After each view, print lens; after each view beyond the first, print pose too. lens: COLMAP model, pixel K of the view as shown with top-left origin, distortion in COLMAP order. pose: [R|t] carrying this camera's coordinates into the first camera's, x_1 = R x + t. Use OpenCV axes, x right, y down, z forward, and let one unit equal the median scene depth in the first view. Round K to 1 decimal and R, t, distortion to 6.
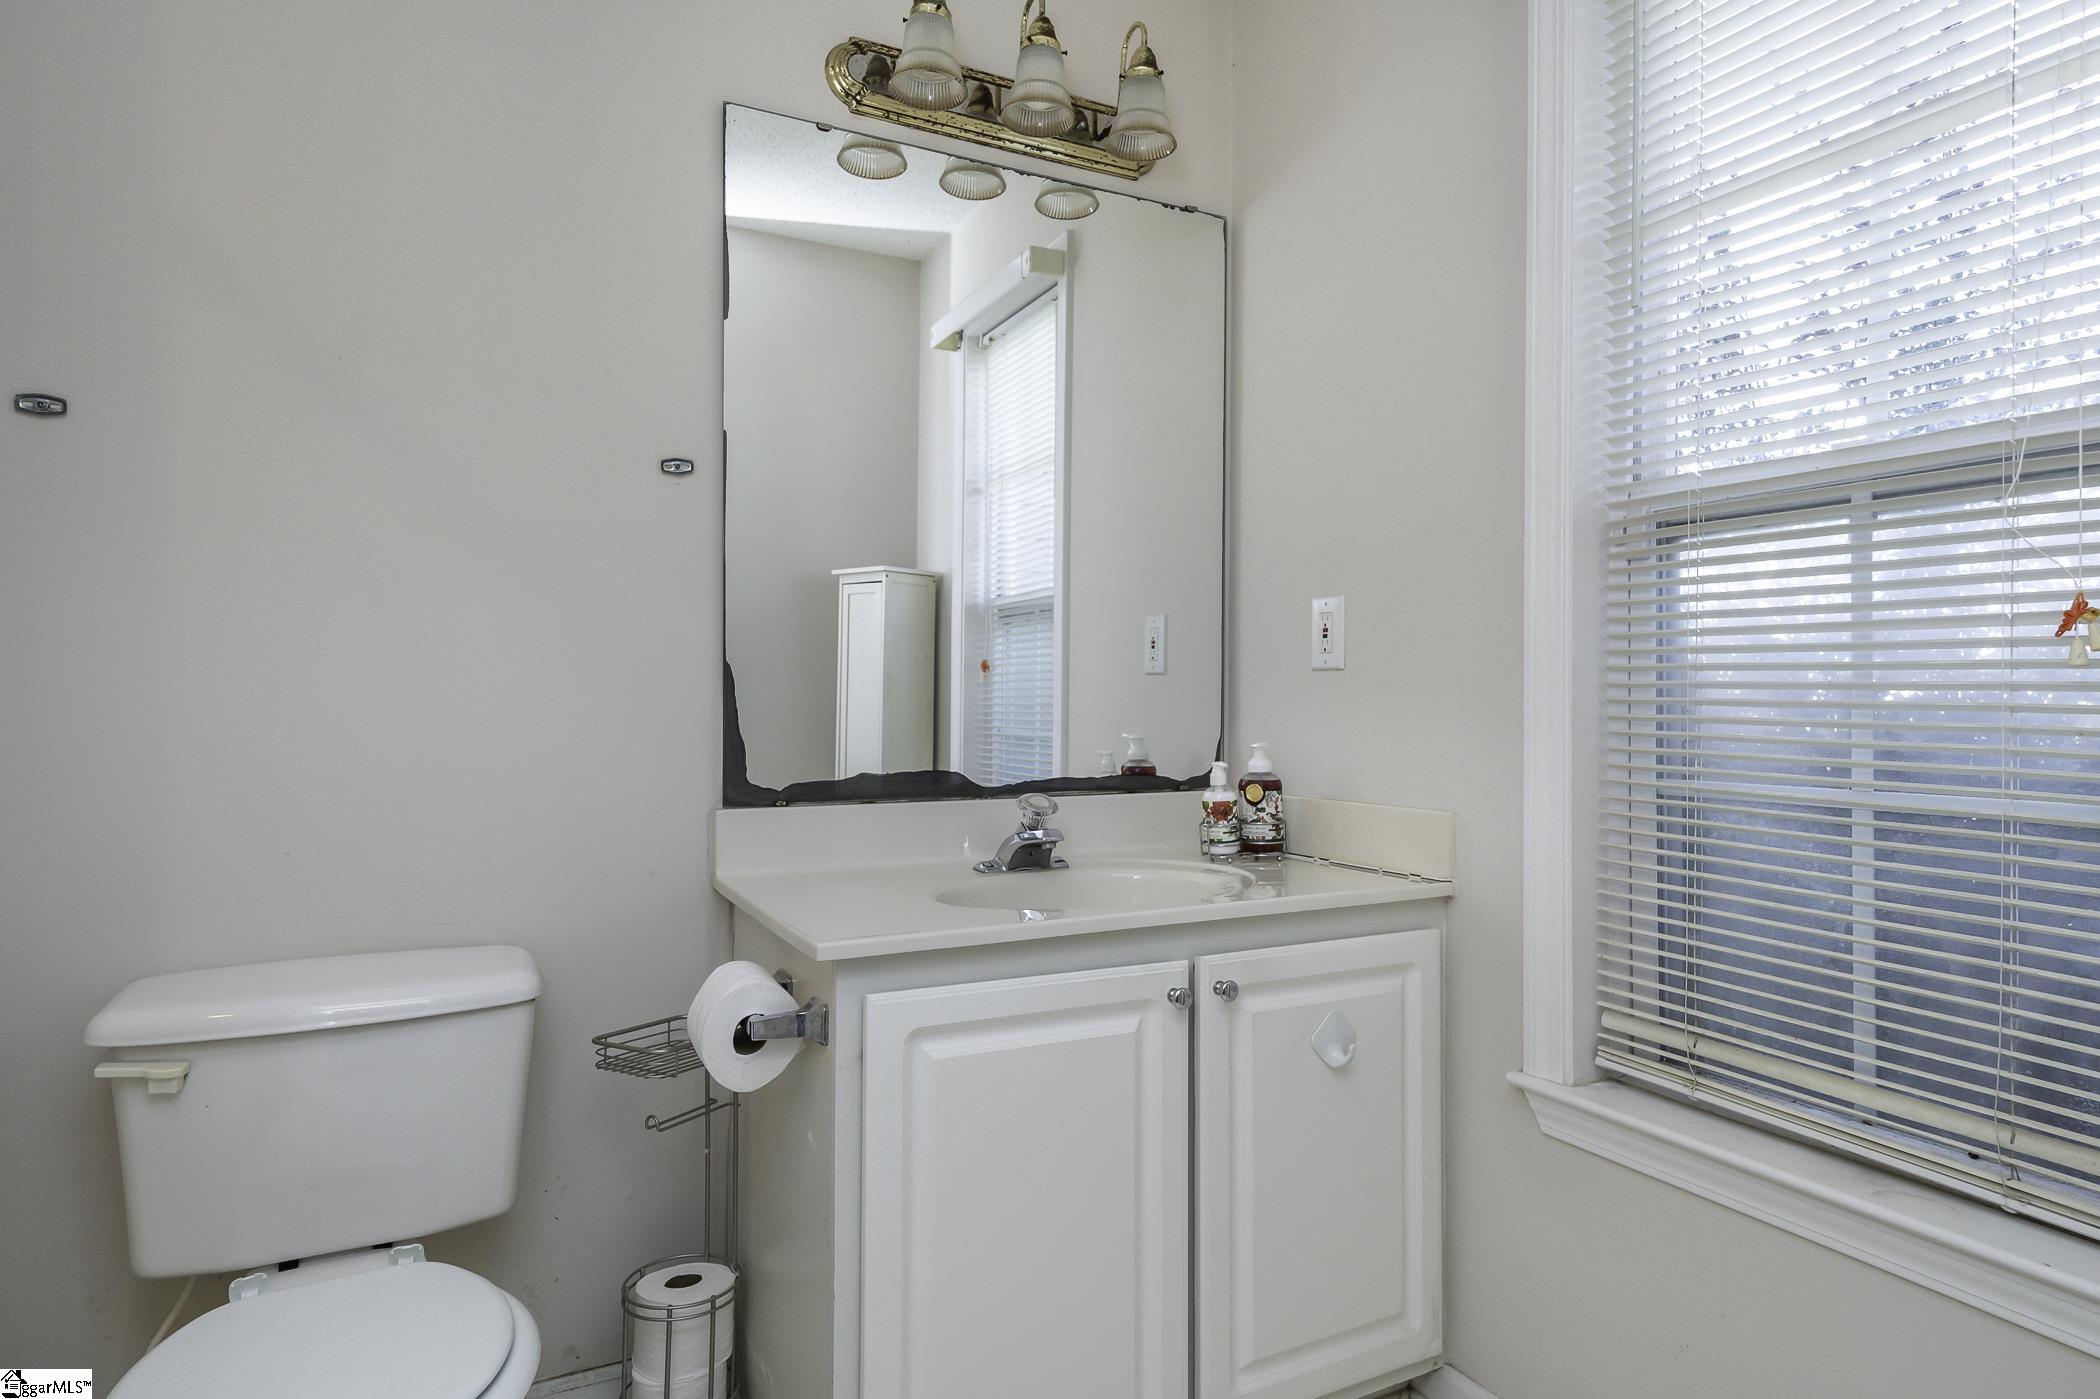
lens RADIAL K [[1212.6, 0, 1056.8], [0, 1212.6, 691.0], [0, 0, 1]] dist [0.001650, 0.000128]
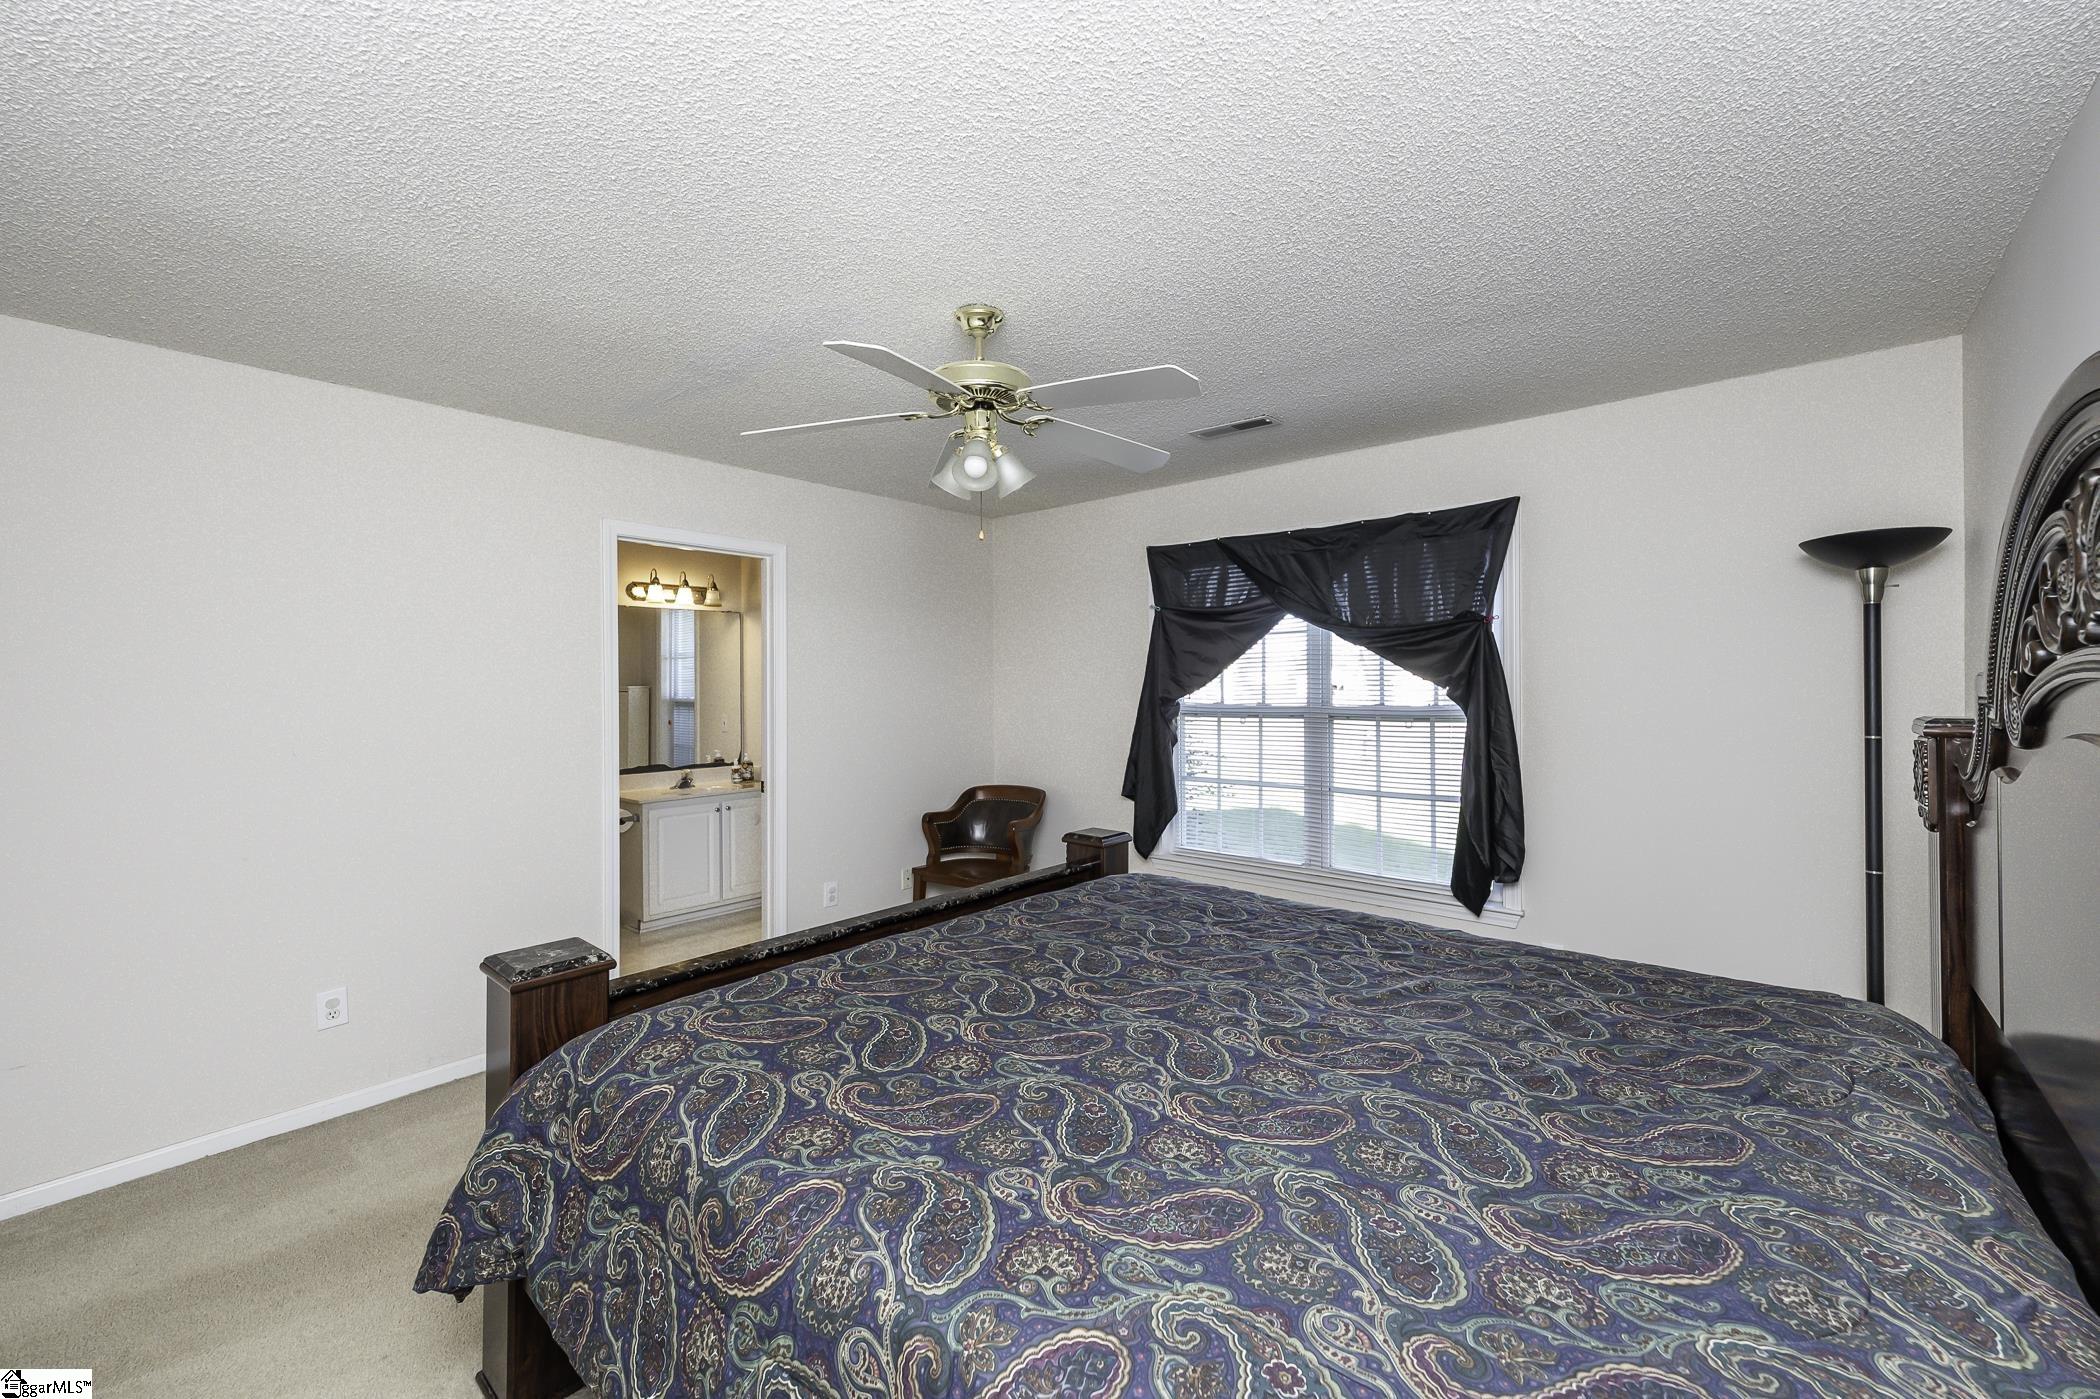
lens RADIAL K [[846.1, 0, 1048.9], [0, 846.1, 690.1], [0, 0, 1]] dist [0.002918, 0.000113]
pose [[0.930128, -0.012262, 0.367031, 0.070996], [0.011614, 0.999925, 0.003974, -0.168993], [-0.367052, 0.000567, 0.930200, -2.000504]]
